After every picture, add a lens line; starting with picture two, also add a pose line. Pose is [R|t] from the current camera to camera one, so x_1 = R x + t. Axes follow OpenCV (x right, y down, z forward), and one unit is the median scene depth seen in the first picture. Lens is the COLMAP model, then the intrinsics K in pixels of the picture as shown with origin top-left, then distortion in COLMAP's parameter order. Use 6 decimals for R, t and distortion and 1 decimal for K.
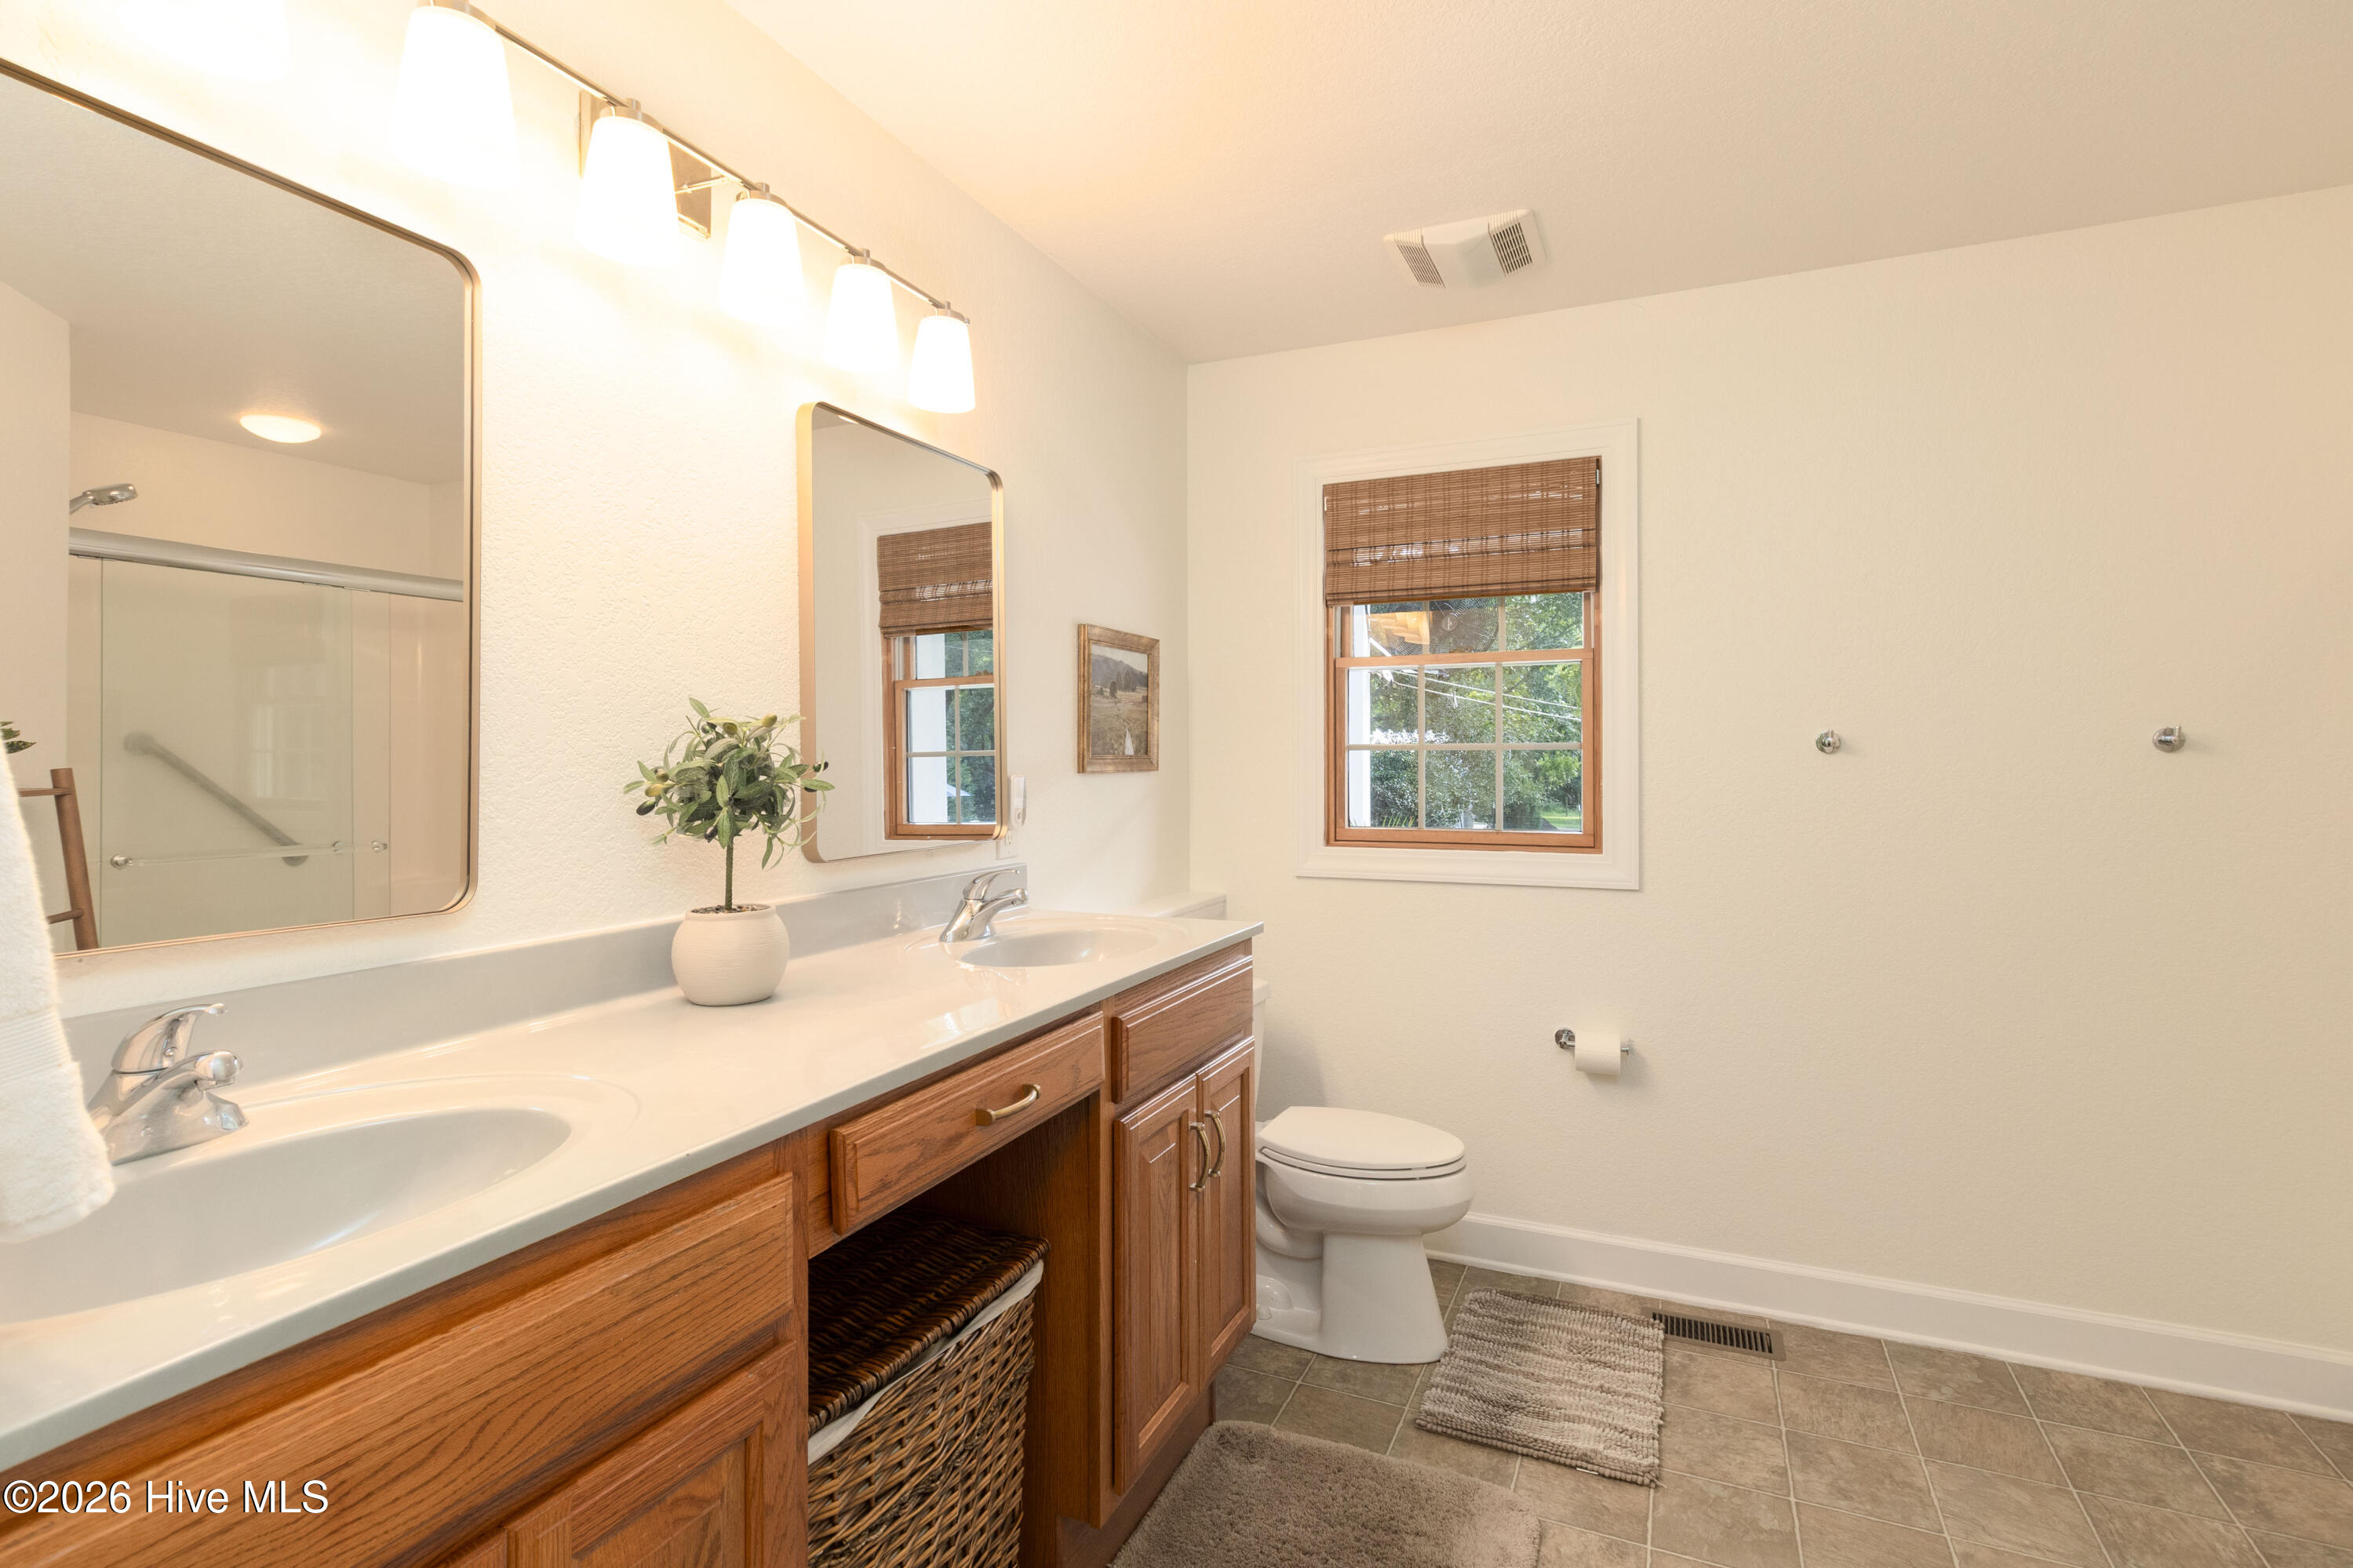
lens RADIAL K [[1081.3, 0, 1174.6], [0, 1081.3, 763.2], [0, 0, 1]] dist [0.001667, 0.000287]
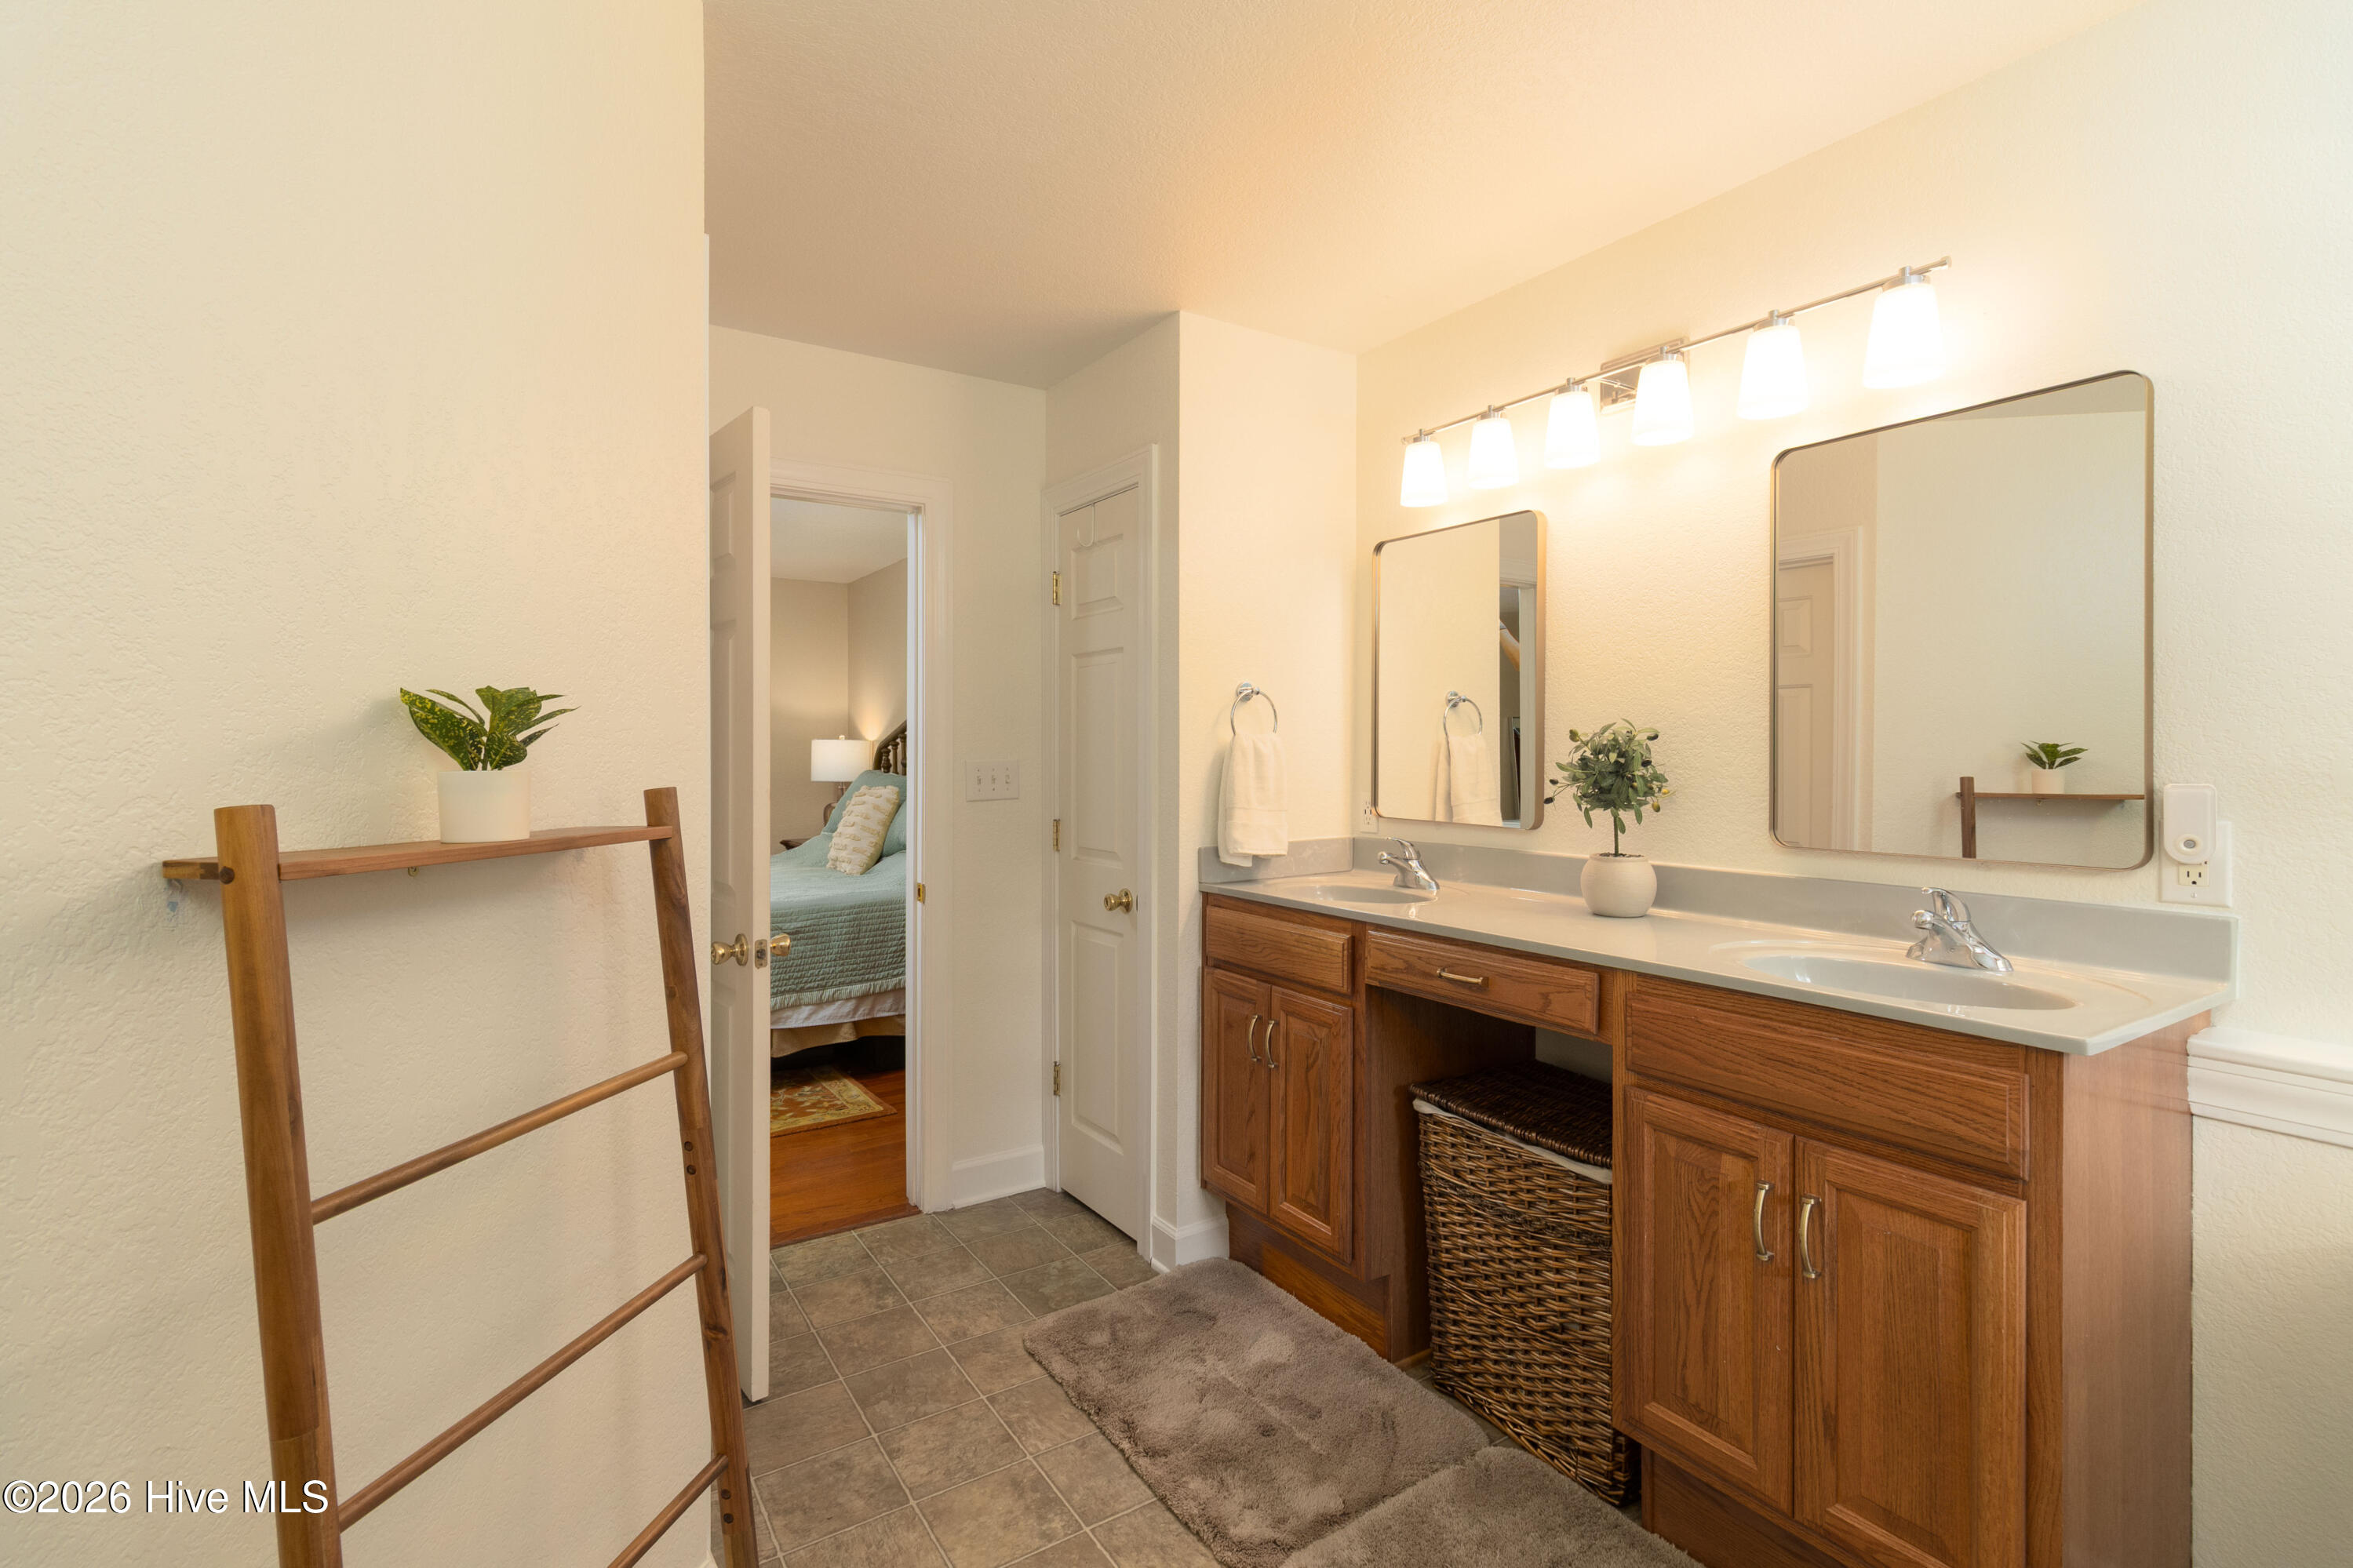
lens RADIAL K [[1081.3, 0, 1174.6], [0, 1081.3, 763.2], [0, 0, 1]] dist [0.001667, 0.000287]
pose [[-0.529980, 0.000786, -0.848010, 1.654498], [0.003485, 0.999993, -0.001251, 0.005619], [0.848003, -0.003618, -0.529979, 1.740619]]
